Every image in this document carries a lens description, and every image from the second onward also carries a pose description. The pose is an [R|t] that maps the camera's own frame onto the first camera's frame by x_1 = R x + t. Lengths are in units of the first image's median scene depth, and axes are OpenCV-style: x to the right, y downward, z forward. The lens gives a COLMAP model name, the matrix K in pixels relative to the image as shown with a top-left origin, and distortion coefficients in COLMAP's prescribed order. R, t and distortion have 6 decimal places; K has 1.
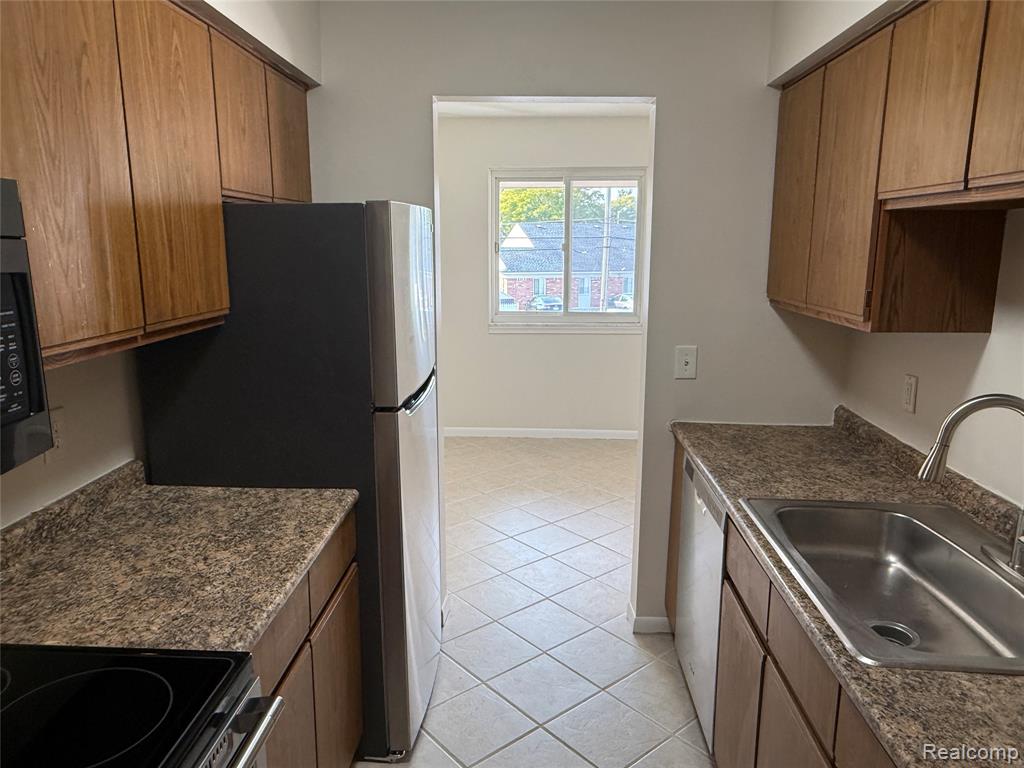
lens RADIAL K [[729.6, 0, 514.0], [0, 729.6, 392.4], [0, 0, 1]] dist [-0.001255, -0.005179]
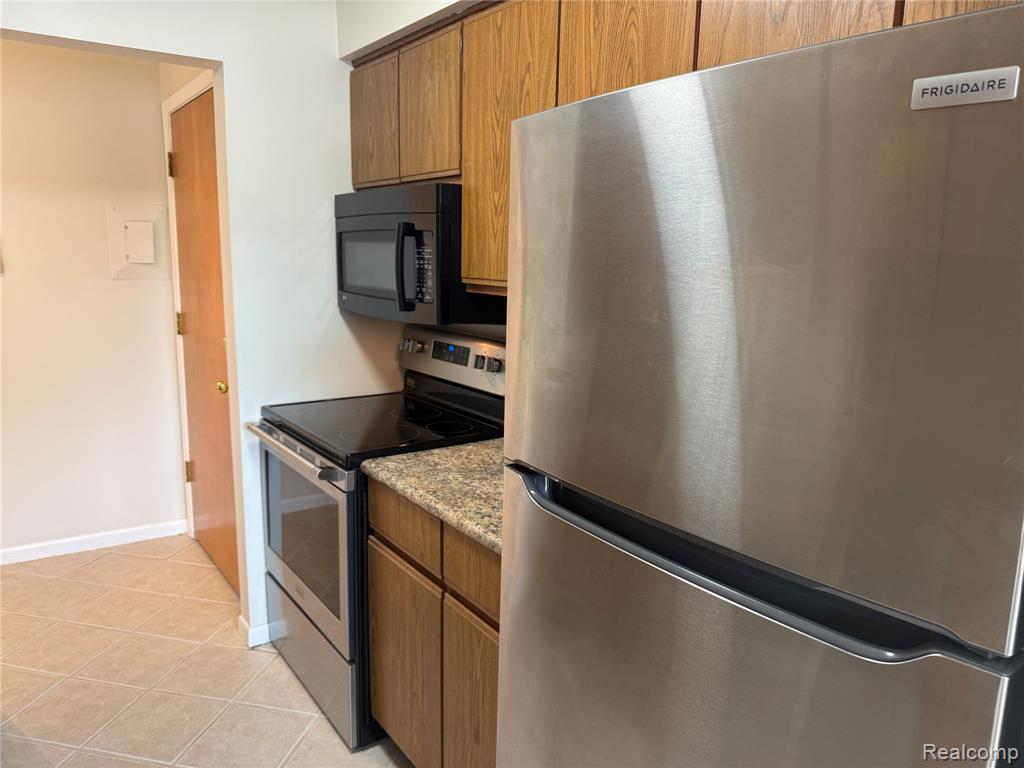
lens RADIAL K [[731.2, 0, 512.0], [0, 731.2, 384.0], [0, 0, 1]] dist [0.089147, -0.131100]
pose [[-0.791144, 0.091228, -0.604788, 0.242563], [-0.147505, 0.931169, 0.333417, -0.288270], [0.593577, 0.352990, -0.723232, 1.654647]]
